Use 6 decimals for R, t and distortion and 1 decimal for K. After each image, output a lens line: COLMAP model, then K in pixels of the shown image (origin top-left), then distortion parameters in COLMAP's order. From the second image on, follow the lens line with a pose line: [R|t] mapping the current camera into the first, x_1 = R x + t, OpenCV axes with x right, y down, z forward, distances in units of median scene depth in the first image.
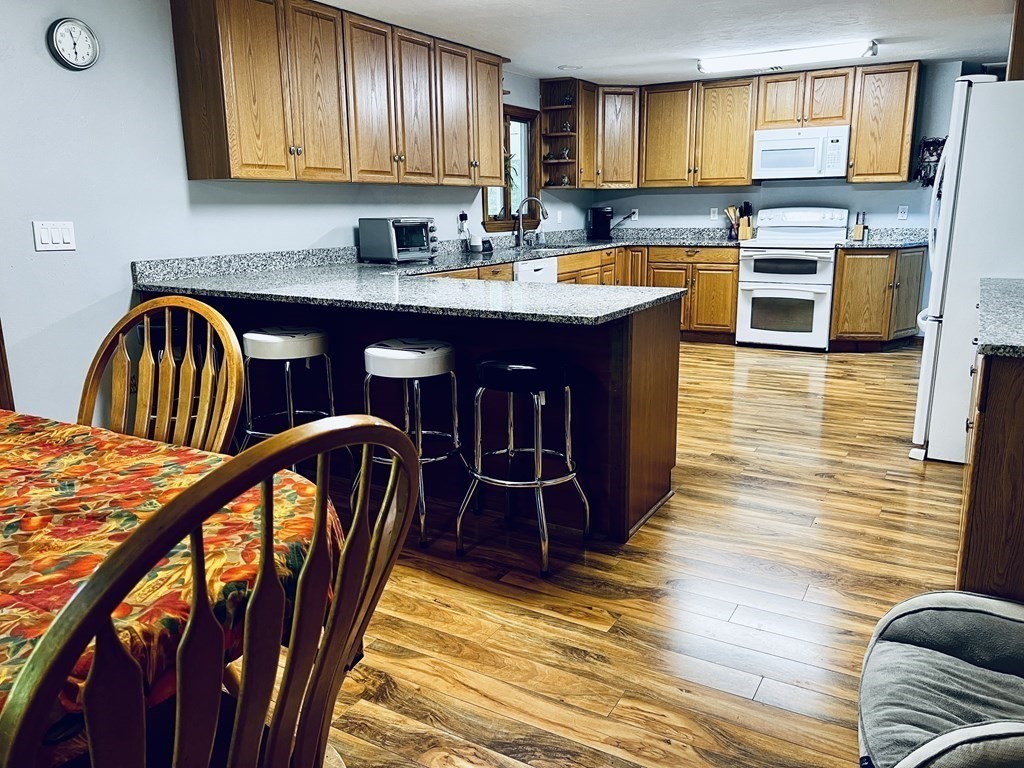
lens RADIAL K [[759.2, 0, 524.9], [0, 759.2, 367.6], [0, 0, 1]] dist [0.058560, -0.079520]
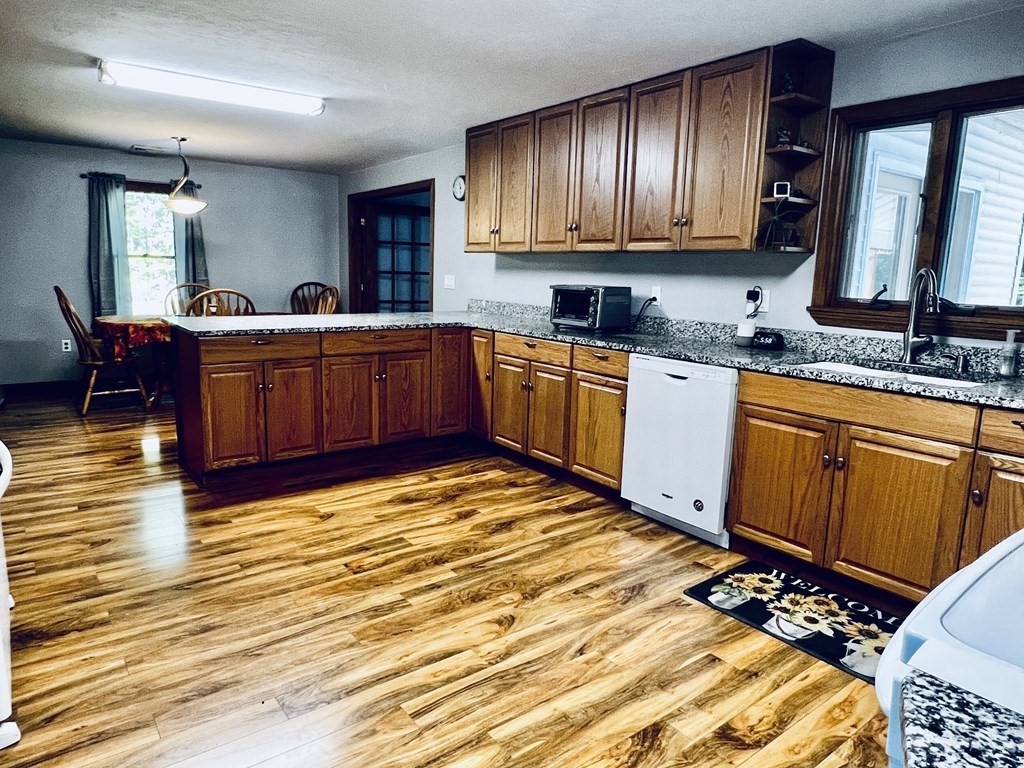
lens RADIAL K [[659.1, 0, 512.0], [0, 659.1, 384.0], [0, 0, 1]] dist [-0.000667, 0.002983]
pose [[-0.391890, 0.157104, -0.906499, 0.741855], [-0.213405, 0.942915, 0.255673, -0.303929], [0.894919, 0.293647, -0.335992, 1.370561]]
